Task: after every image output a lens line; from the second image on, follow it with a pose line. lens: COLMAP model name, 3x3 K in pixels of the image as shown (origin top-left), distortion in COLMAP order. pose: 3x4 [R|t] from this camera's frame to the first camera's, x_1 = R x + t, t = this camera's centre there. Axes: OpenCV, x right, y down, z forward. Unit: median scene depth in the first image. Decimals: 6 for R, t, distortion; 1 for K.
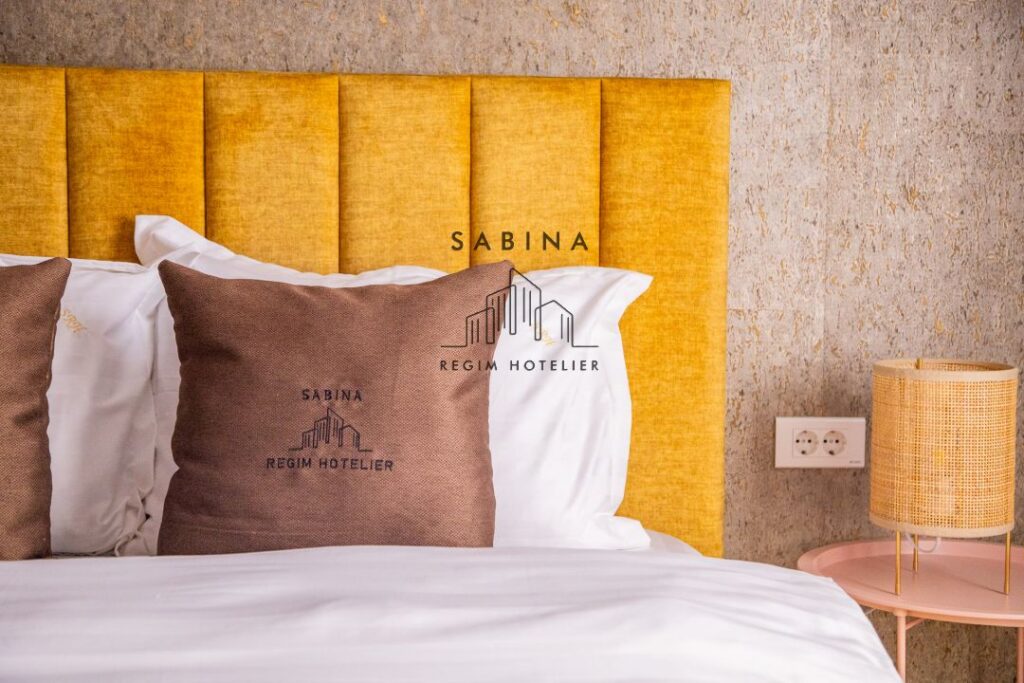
lens RADIAL K [[1457.7, 0, 512.0], [0, 1457.7, 341.5], [0, 0, 1]] dist [0.094351, -0.020062]
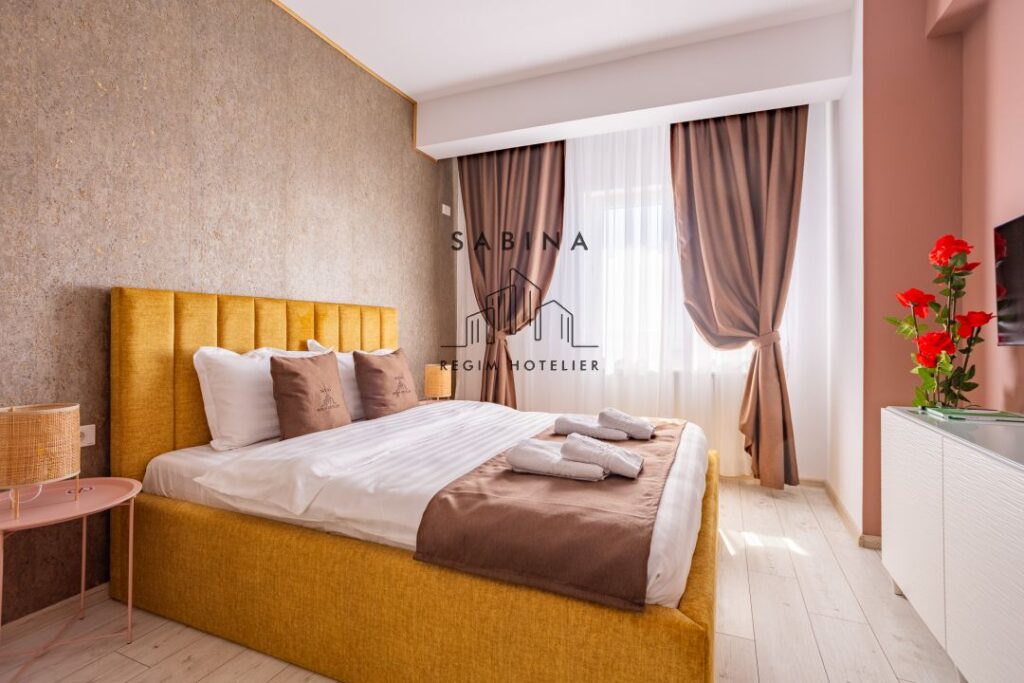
lens RADIAL K [[492.1, 0, 509.4], [0, 492.1, 329.7], [0, 0, 1]] dist [-0.057725, 0.036400]
pose [[0.457189, -0.001511, 0.889368, -1.104767], [0.067387, 0.997183, -0.032946, -0.033841], [-0.886813, 0.074994, 0.456003, -0.036450]]
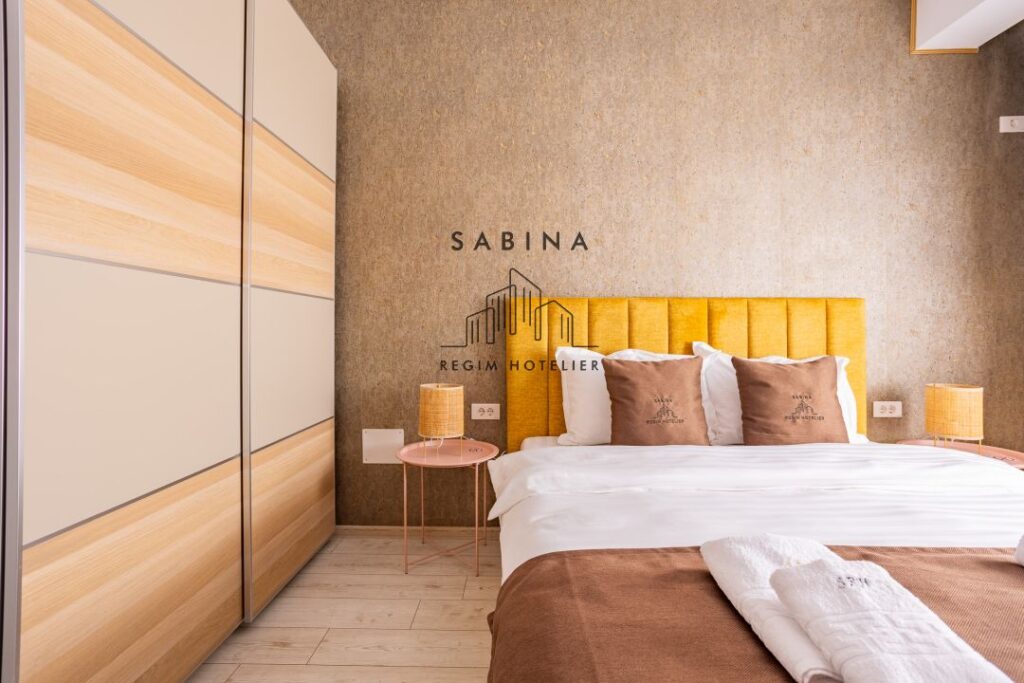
lens RADIAL K [[492.1, 0, 509.4], [0, 492.1, 329.7], [0, 0, 1]] dist [-0.057725, 0.036400]
pose [[0.996837, -0.009409, -0.078913, -0.567007], [0.003007, 0.996721, -0.080855, -0.023677], [0.079415, 0.080362, 0.993597, -0.131568]]
